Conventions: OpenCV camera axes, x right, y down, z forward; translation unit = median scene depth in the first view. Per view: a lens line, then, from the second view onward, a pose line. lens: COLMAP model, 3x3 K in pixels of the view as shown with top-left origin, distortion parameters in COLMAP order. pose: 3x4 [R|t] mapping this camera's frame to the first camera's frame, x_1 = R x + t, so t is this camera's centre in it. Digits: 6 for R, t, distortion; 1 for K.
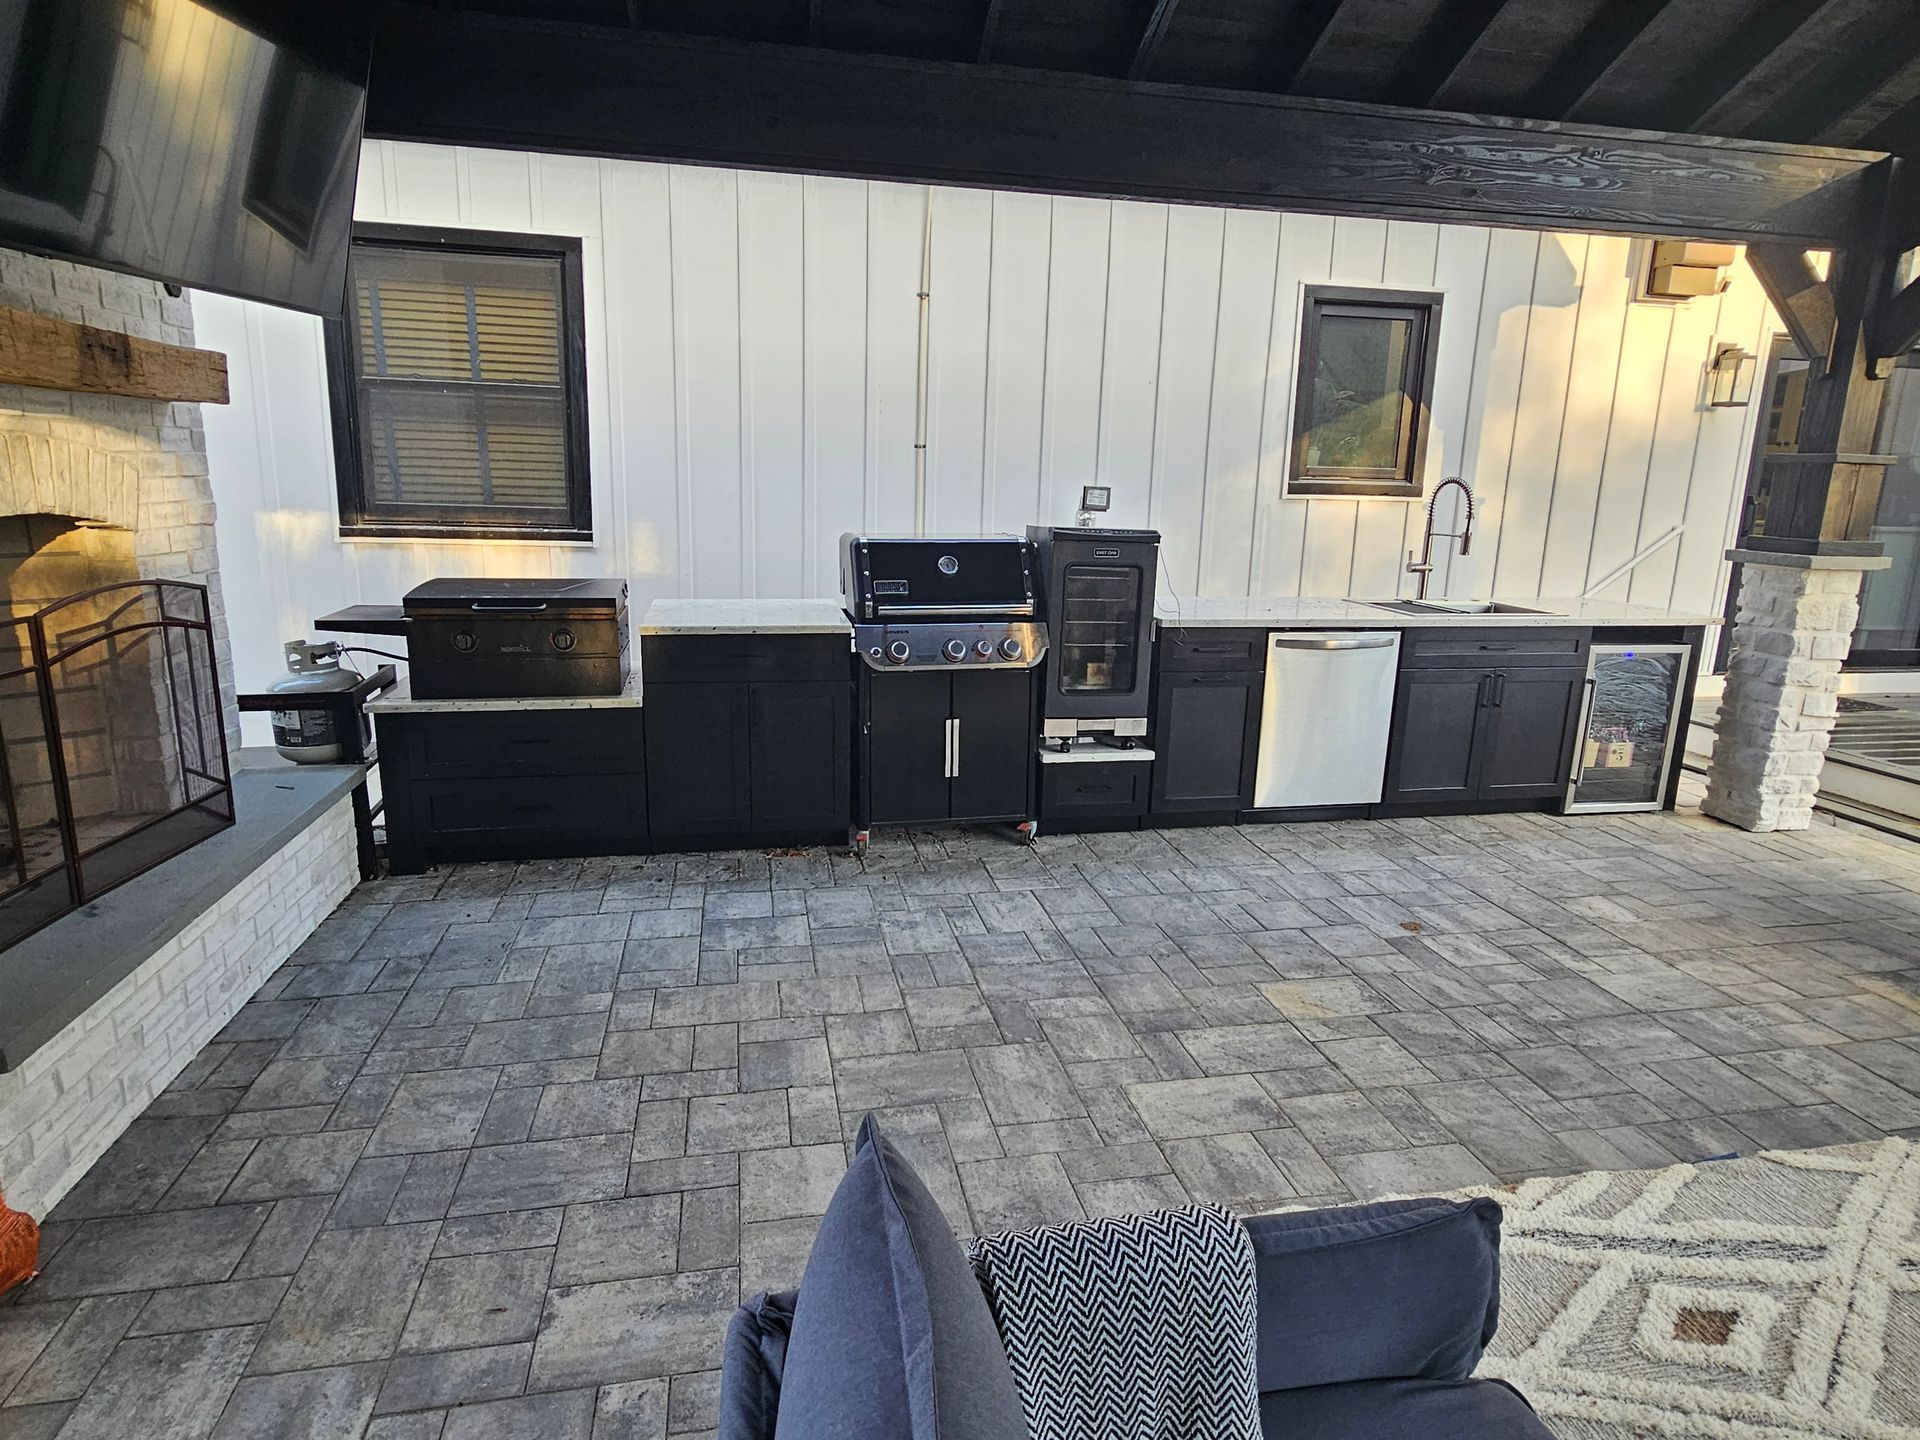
lens RADIAL K [[1070.7, 0, 955.4], [0, 1070.7, 710.7], [0, 0, 1]] dist [-0.002219, -0.001384]
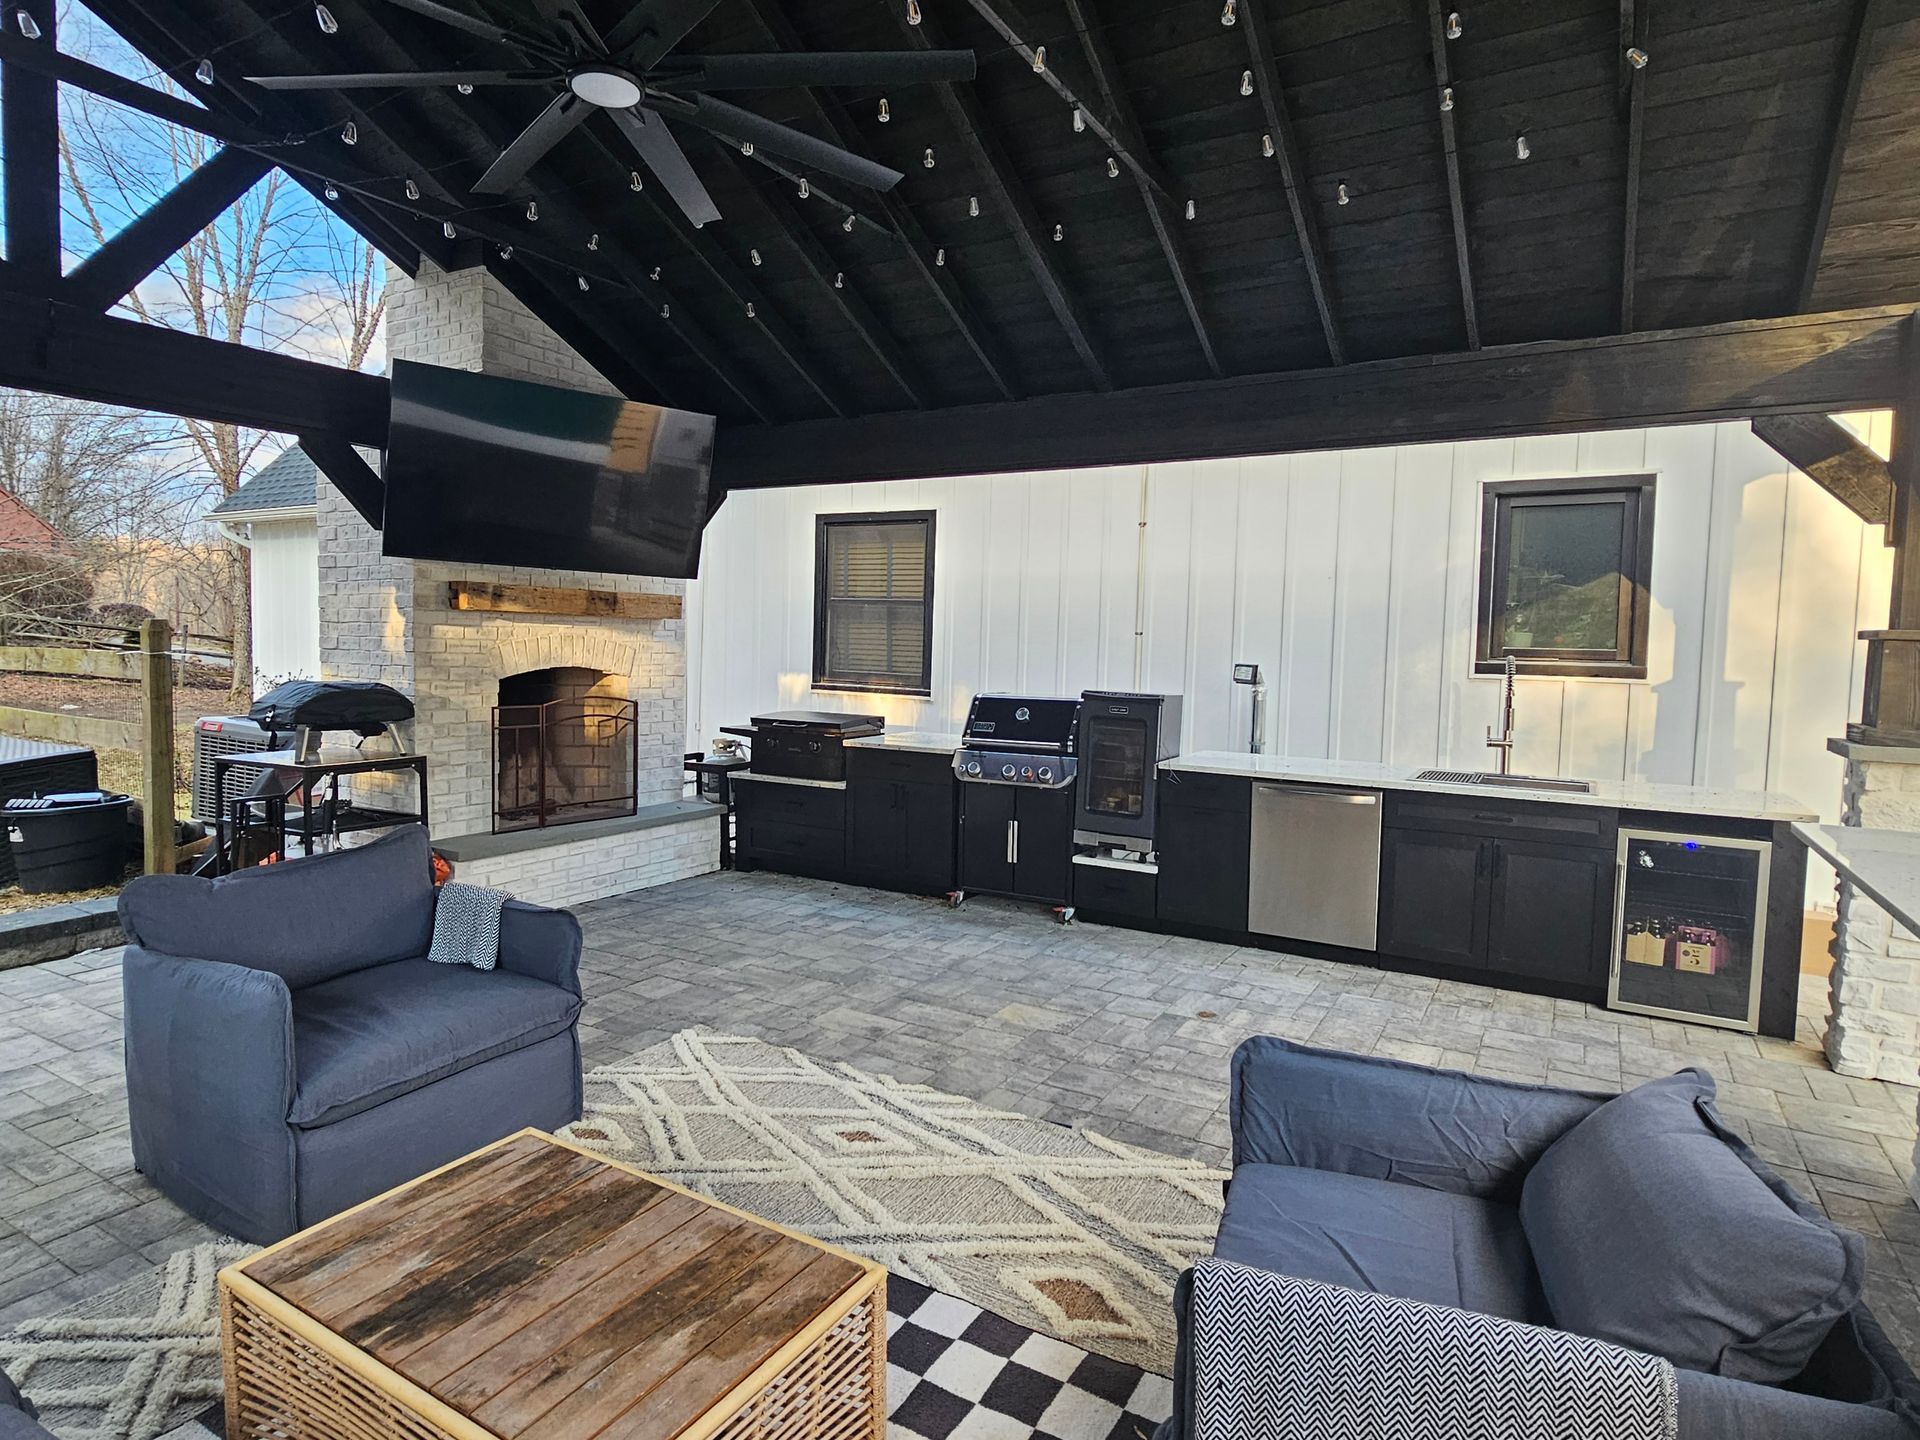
lens RADIAL K [[1070.7, 0, 955.4], [0, 1070.7, 710.7], [0, 0, 1]] dist [-0.002219, -0.001384]
pose [[0.745849, 0.036227, -0.665129, 0.881756], [-0.148324, 0.982483, -0.112811, 0.036031], [0.649392, 0.182795, 0.738157, -0.129261]]
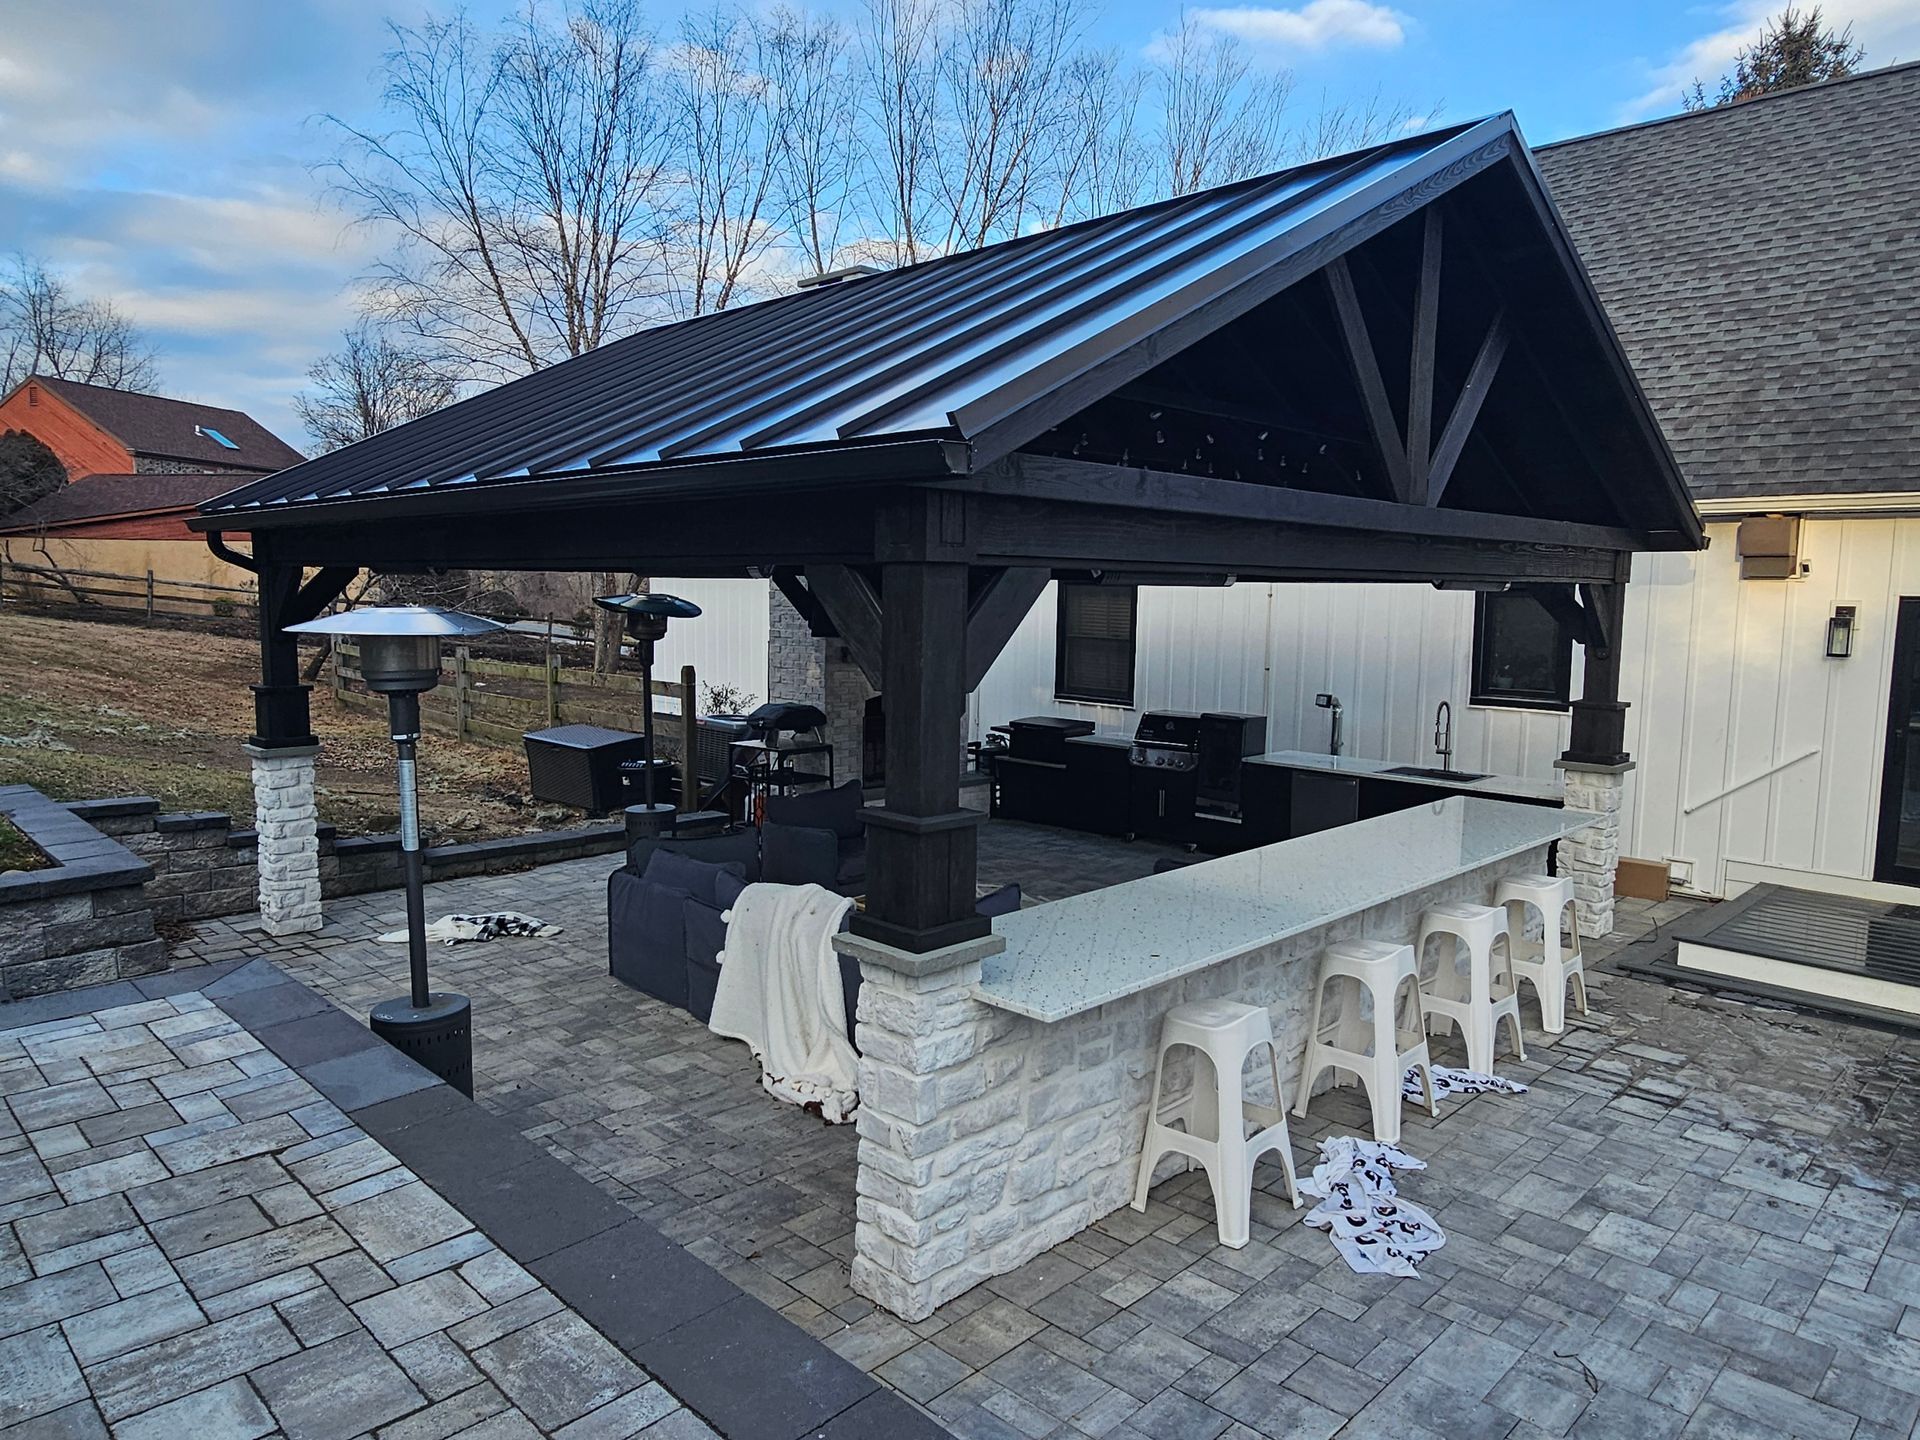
lens RADIAL K [[1259.4, 0, 960.0], [0, 1259.4, 720.0], [0, 0, 1]] dist [-0.012516, -0.000335]
pose [[0.558443, 0.071633, -0.826445, 2.019601], [-0.179845, 0.983024, -0.036319, 0.035956], [0.809813, 0.168914, 0.561845, -0.936934]]
